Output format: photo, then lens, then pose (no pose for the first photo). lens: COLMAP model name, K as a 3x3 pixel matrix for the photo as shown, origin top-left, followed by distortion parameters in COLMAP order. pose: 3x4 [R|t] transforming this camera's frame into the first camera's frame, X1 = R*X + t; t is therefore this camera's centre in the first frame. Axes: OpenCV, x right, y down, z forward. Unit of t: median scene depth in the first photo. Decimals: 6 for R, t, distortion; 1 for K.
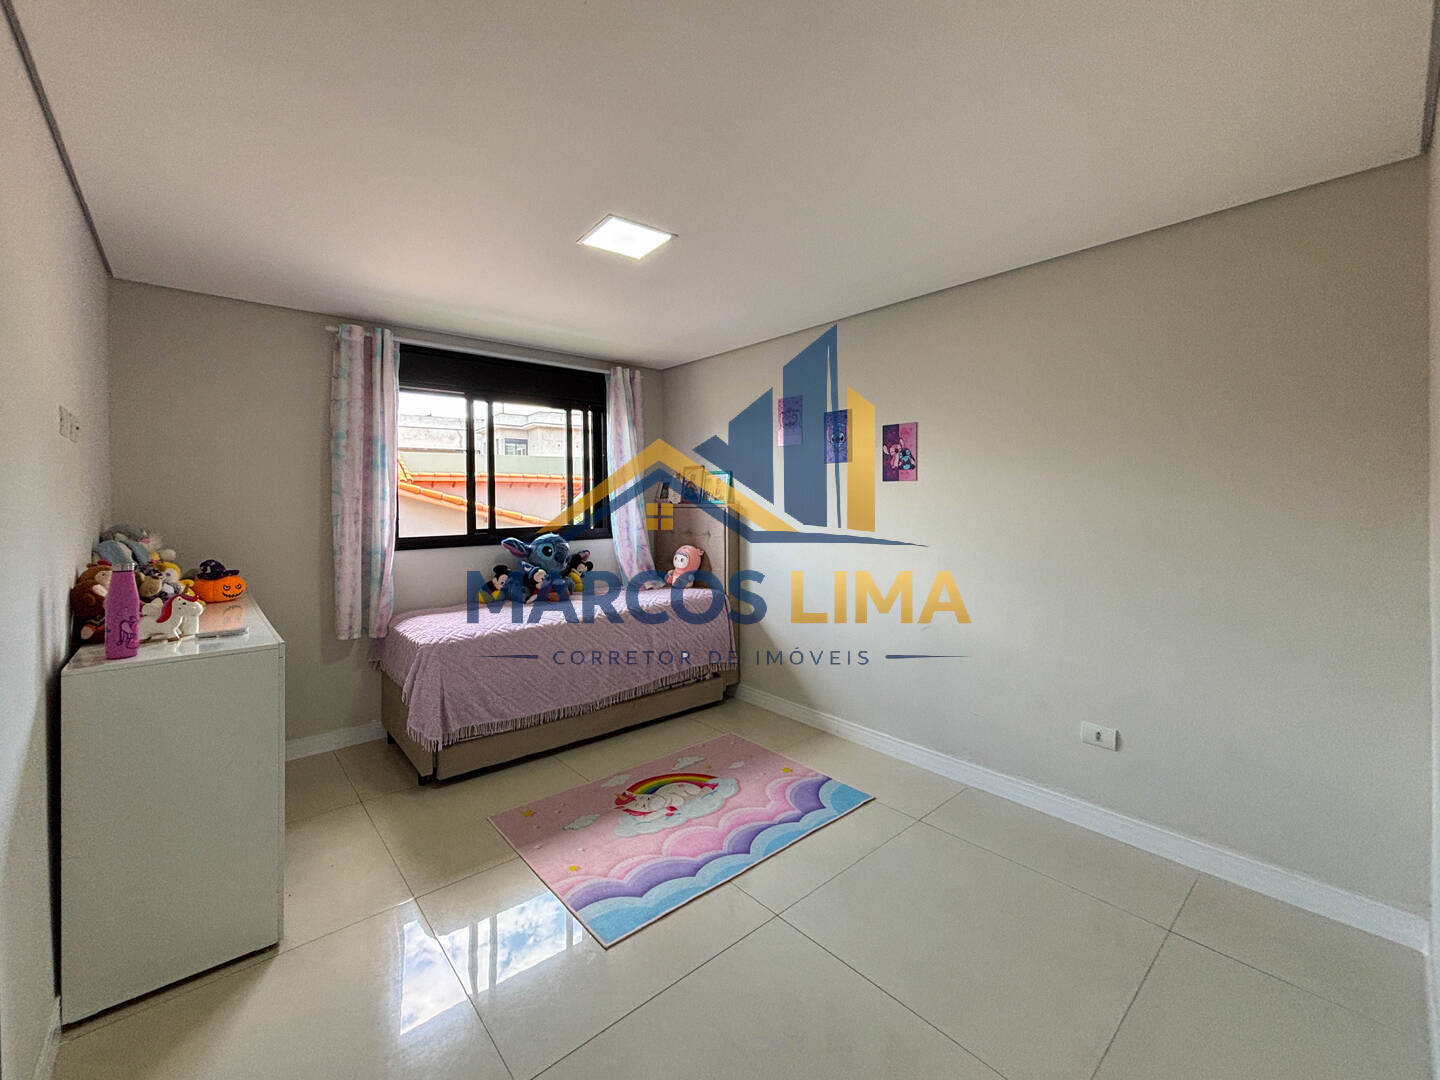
lens RADIAL K [[589.6, 0, 730.3], [0, 589.6, 499.4], [0, 0, 1]] dist [0.003383, -0.000419]
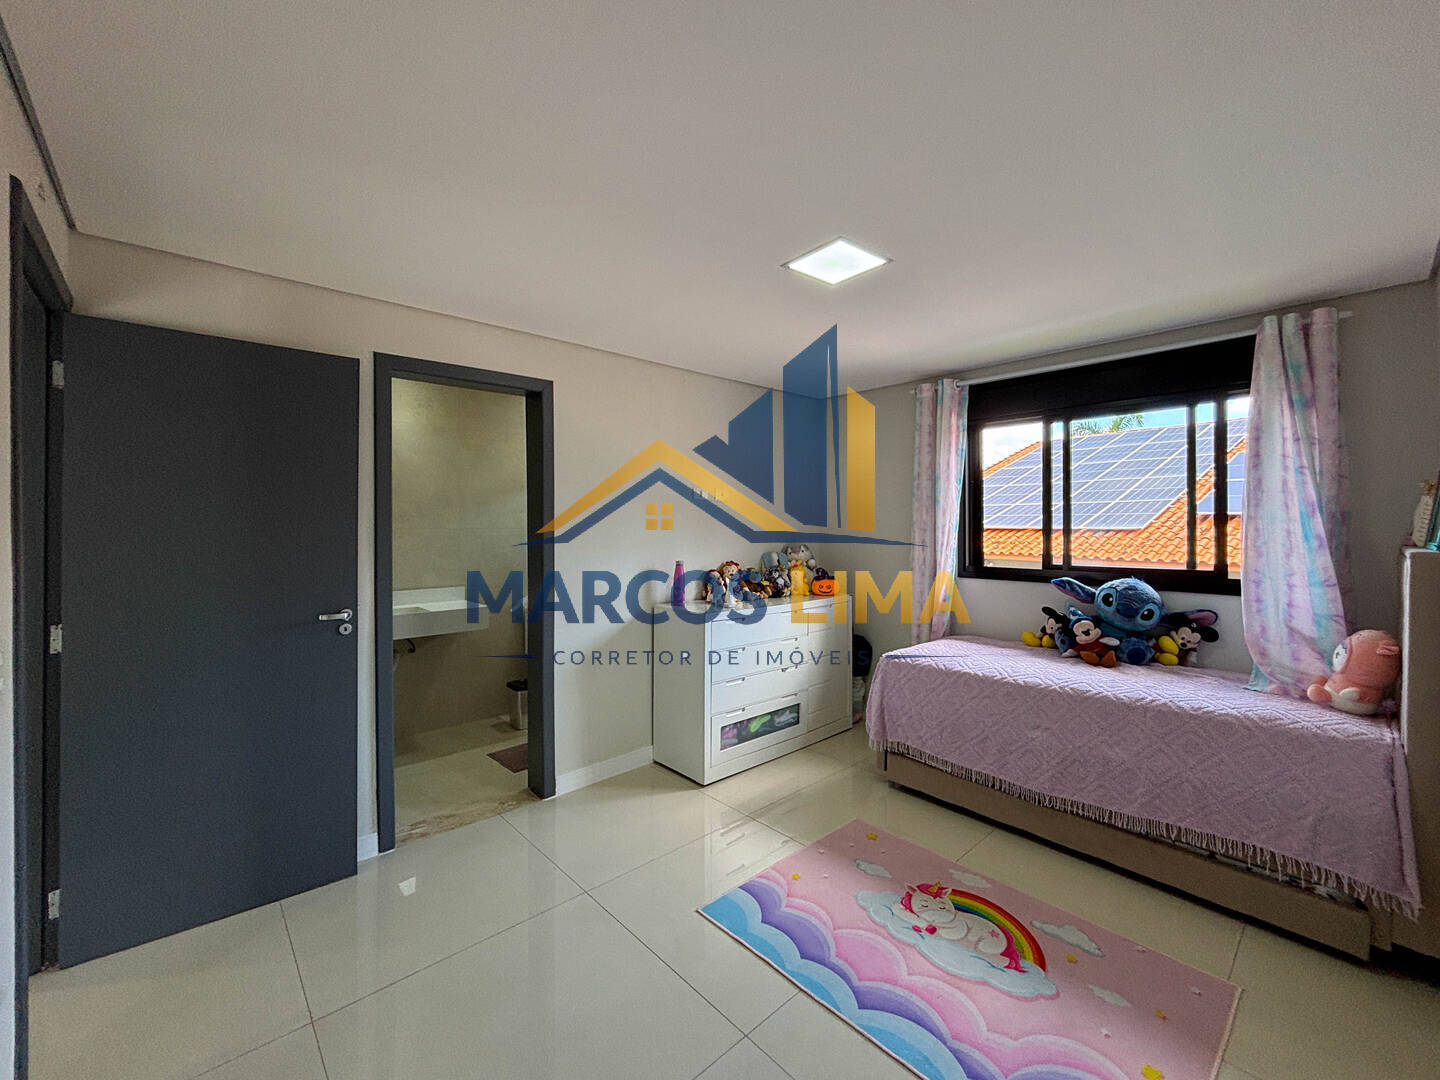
lens RADIAL K [[589.6, 0, 721.8], [0, 589.6, 529.2], [0, 0, 1]] dist [0.003383, -0.000419]
pose [[0.028348, 0.017030, -0.999453, 0.543073], [-0.000647, 0.999855, 0.017019, -0.022312], [0.999598, 0.000164, 0.028355, 0.557868]]
